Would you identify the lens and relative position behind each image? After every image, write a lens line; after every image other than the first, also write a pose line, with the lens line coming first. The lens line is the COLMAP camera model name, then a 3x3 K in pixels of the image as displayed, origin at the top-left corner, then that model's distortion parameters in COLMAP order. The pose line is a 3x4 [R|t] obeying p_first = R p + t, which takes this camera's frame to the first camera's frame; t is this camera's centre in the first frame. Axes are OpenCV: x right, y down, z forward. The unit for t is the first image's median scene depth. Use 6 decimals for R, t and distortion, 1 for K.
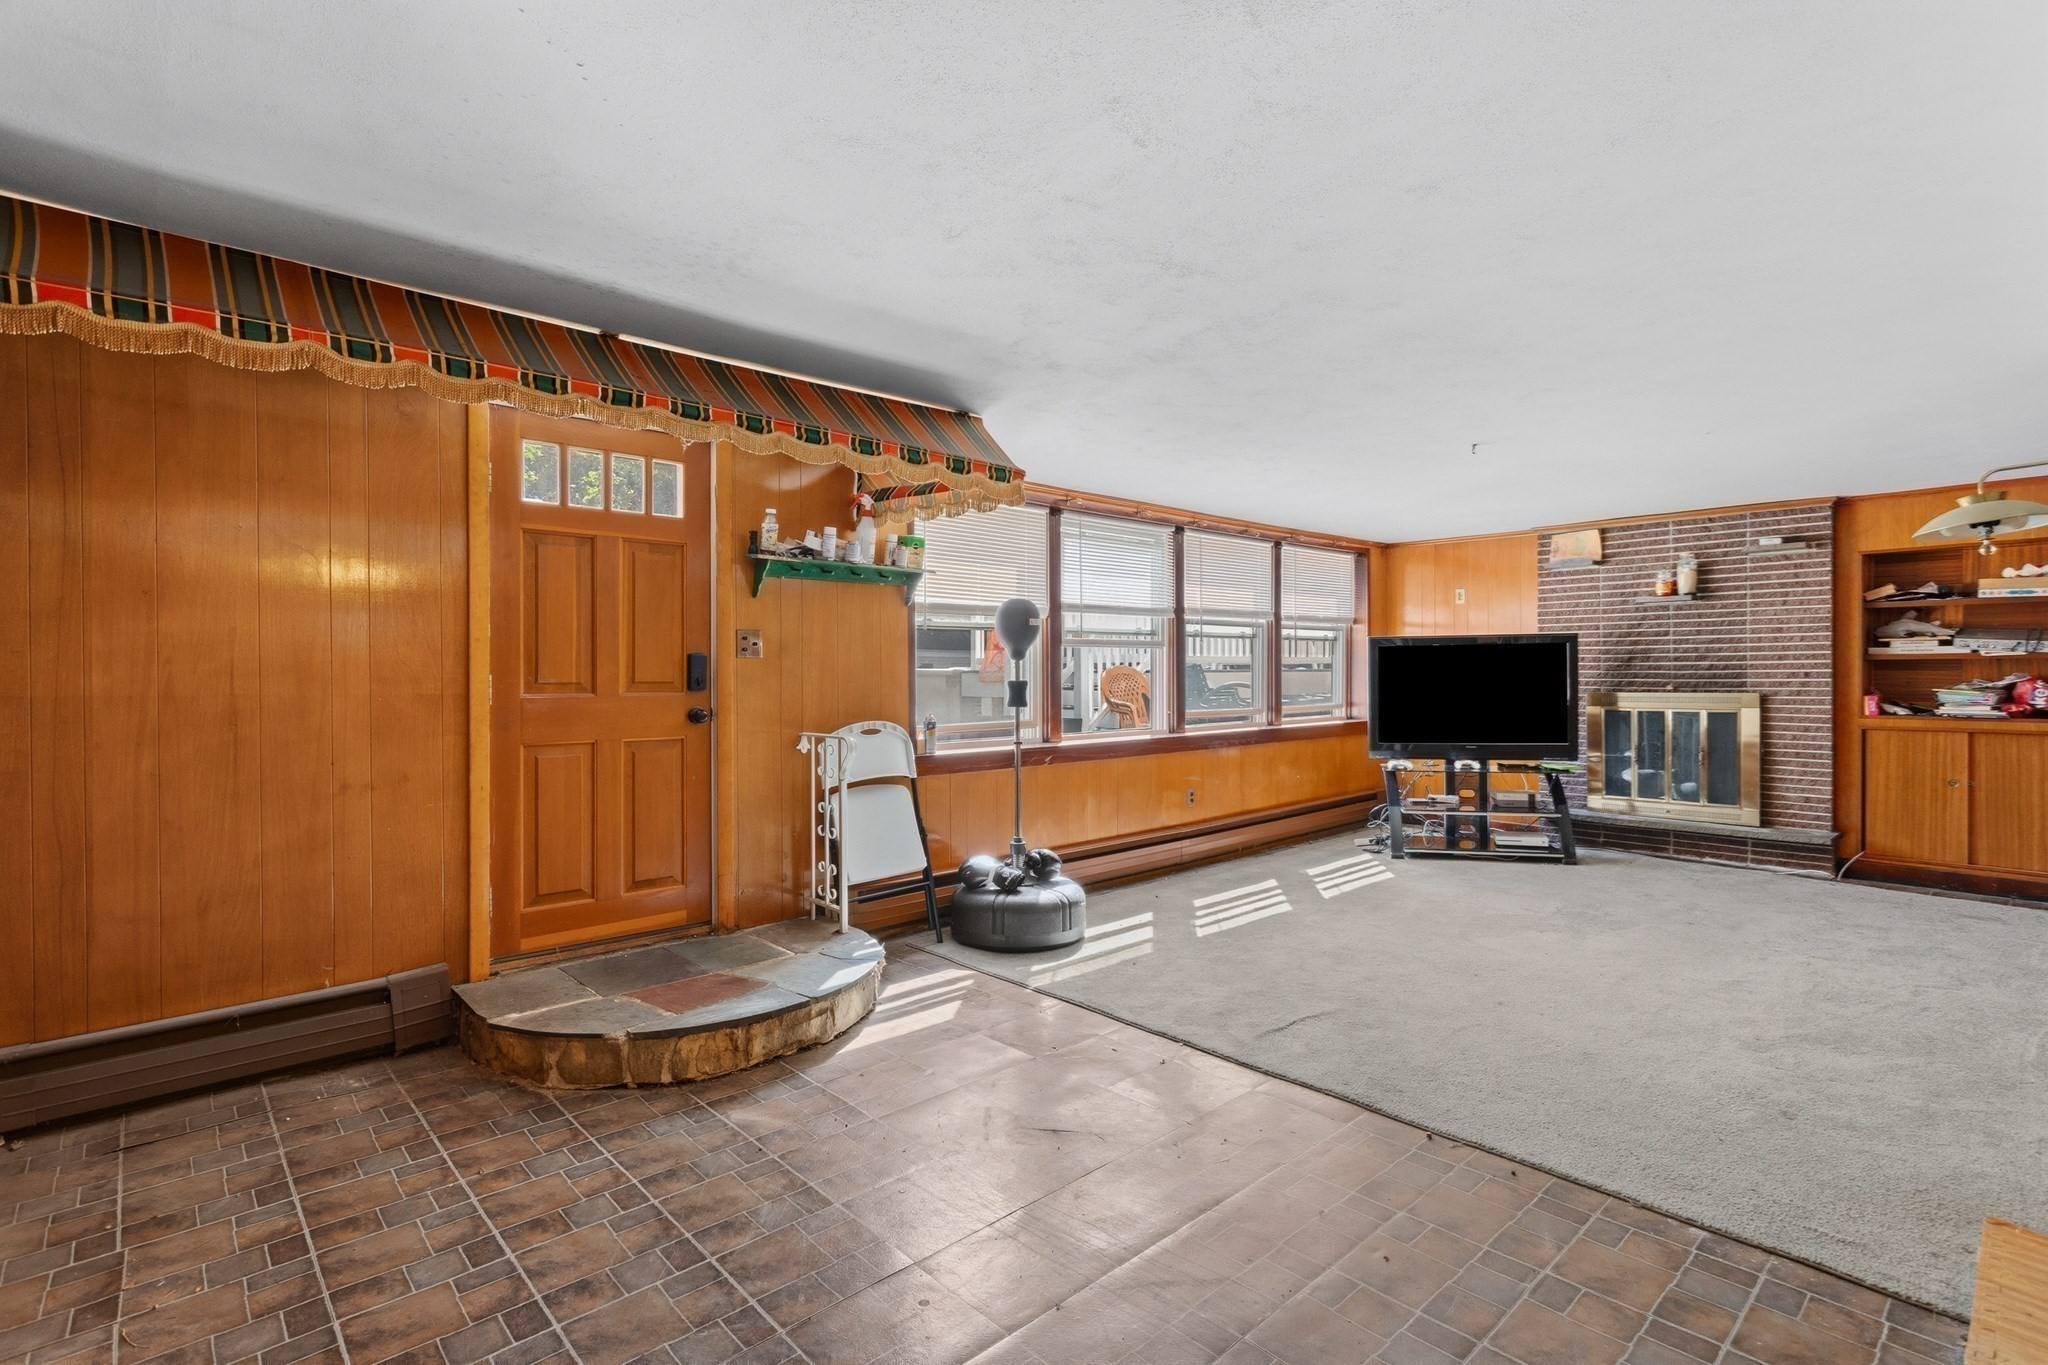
lens RADIAL K [[966.4, 0, 1036.2], [0, 966.4, 677.9], [0, 0, 1]] dist [0.000327, 0.001438]
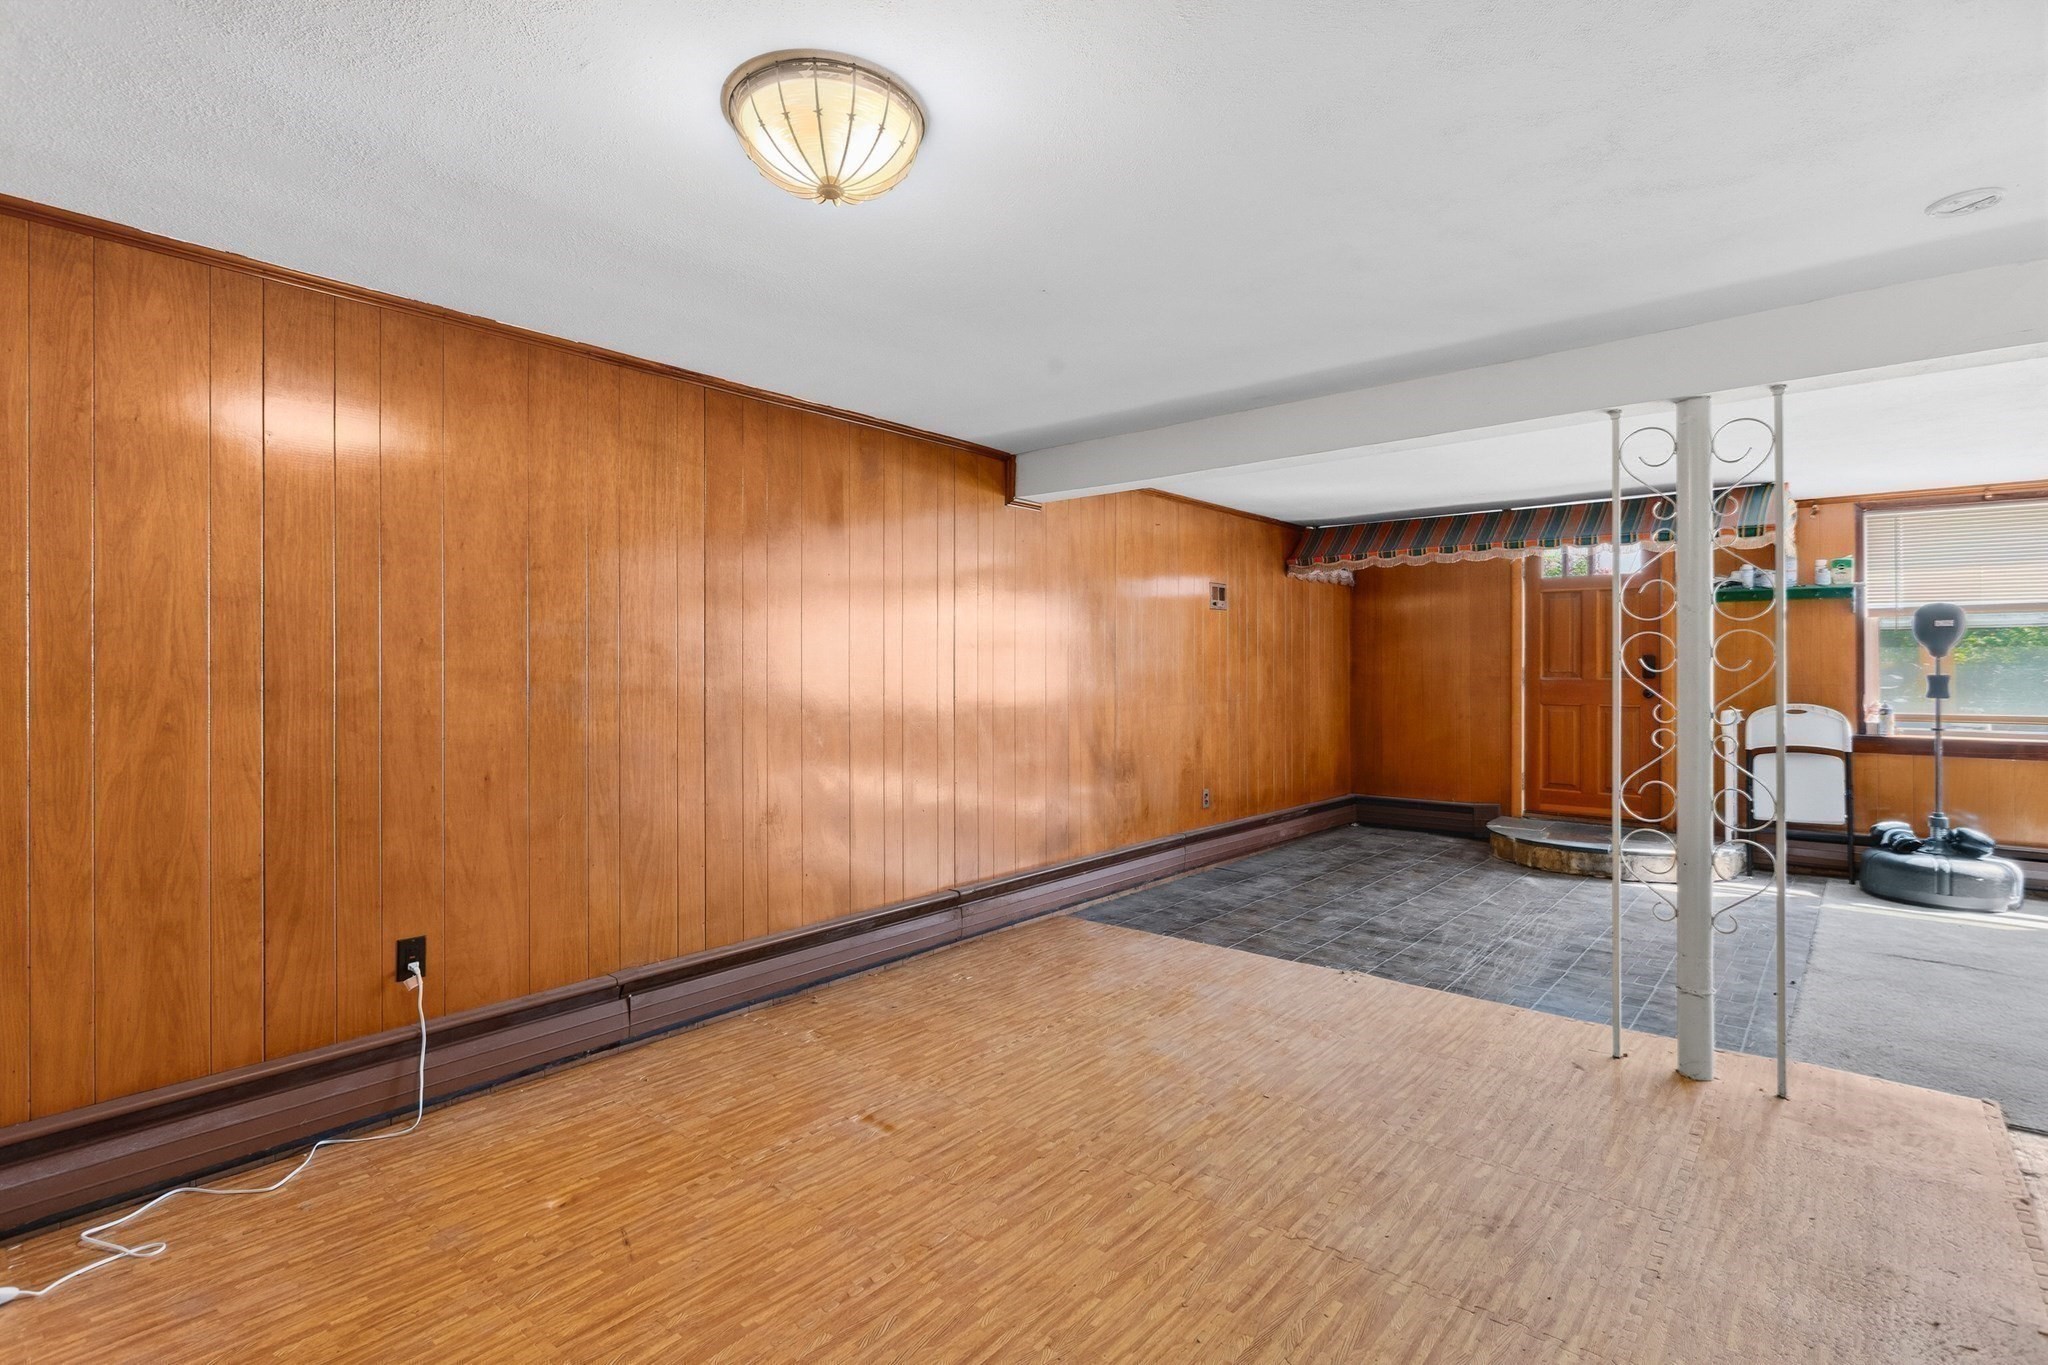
lens RADIAL K [[966.4, 0, 1035.3], [0, 966.4, 669.2], [0, 0, 1]] dist [0.000327, 0.001438]
pose [[0.127262, 0.009306, -0.991825, 0.999179], [-0.005361, 0.999948, 0.008694, -0.008570], [0.991855, 0.004211, 0.127305, -0.202253]]
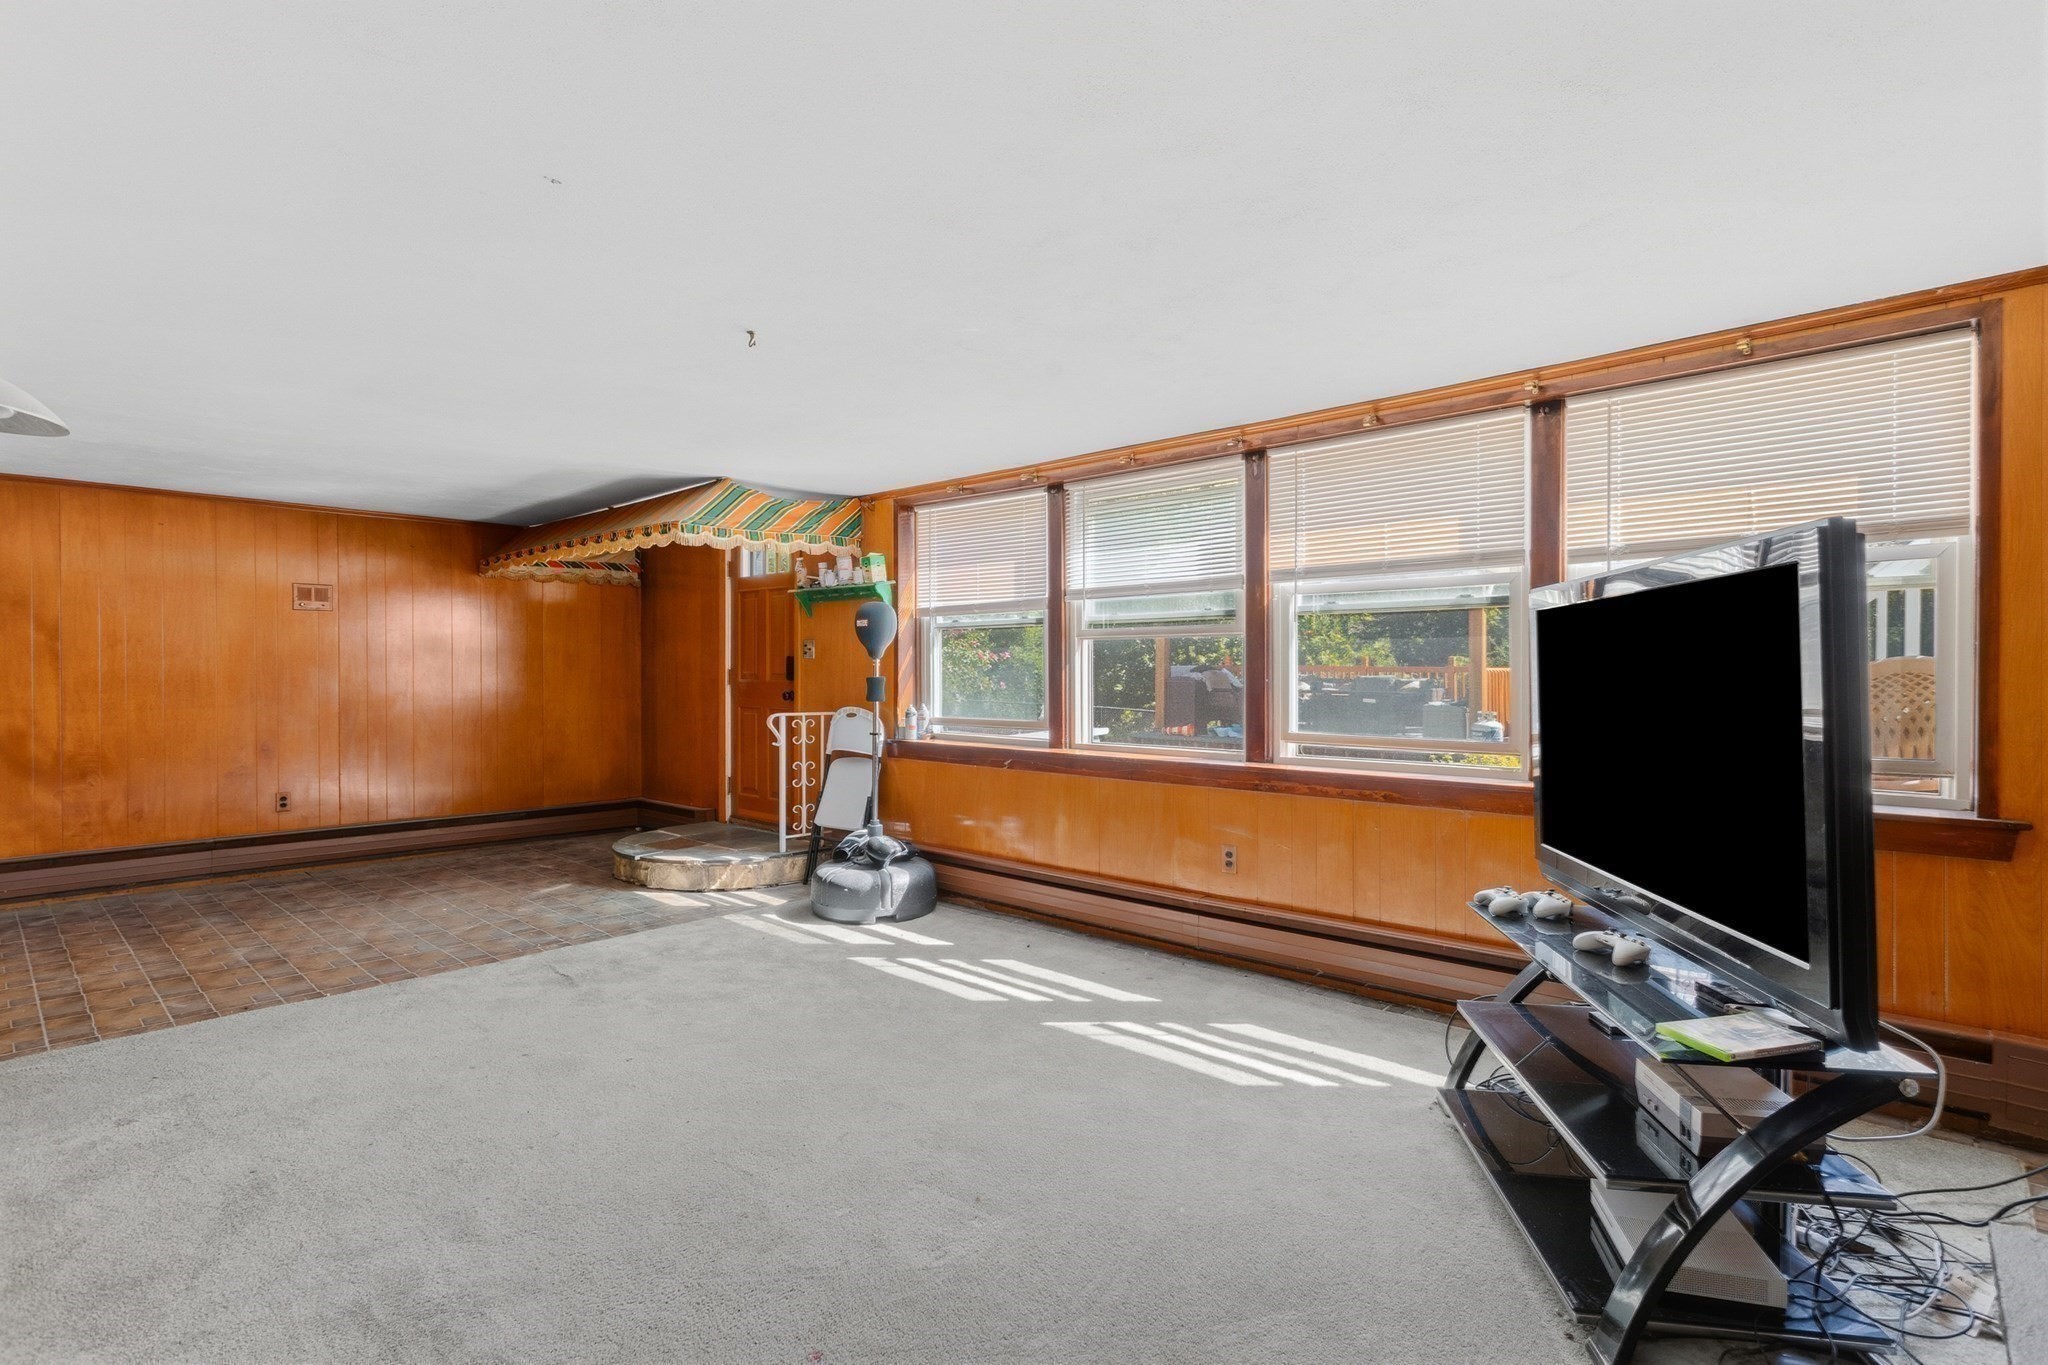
lens RADIAL K [[966.4, 0, 1020.7], [0, 966.4, 663.8], [0, 0, 1]] dist [0.000327, 0.001438]
pose [[0.091064, 0.003321, -0.995840, 1.106336], [-0.004109, 0.999987, 0.002959, -0.016347], [0.995837, 0.003822, 0.091076, 1.087240]]
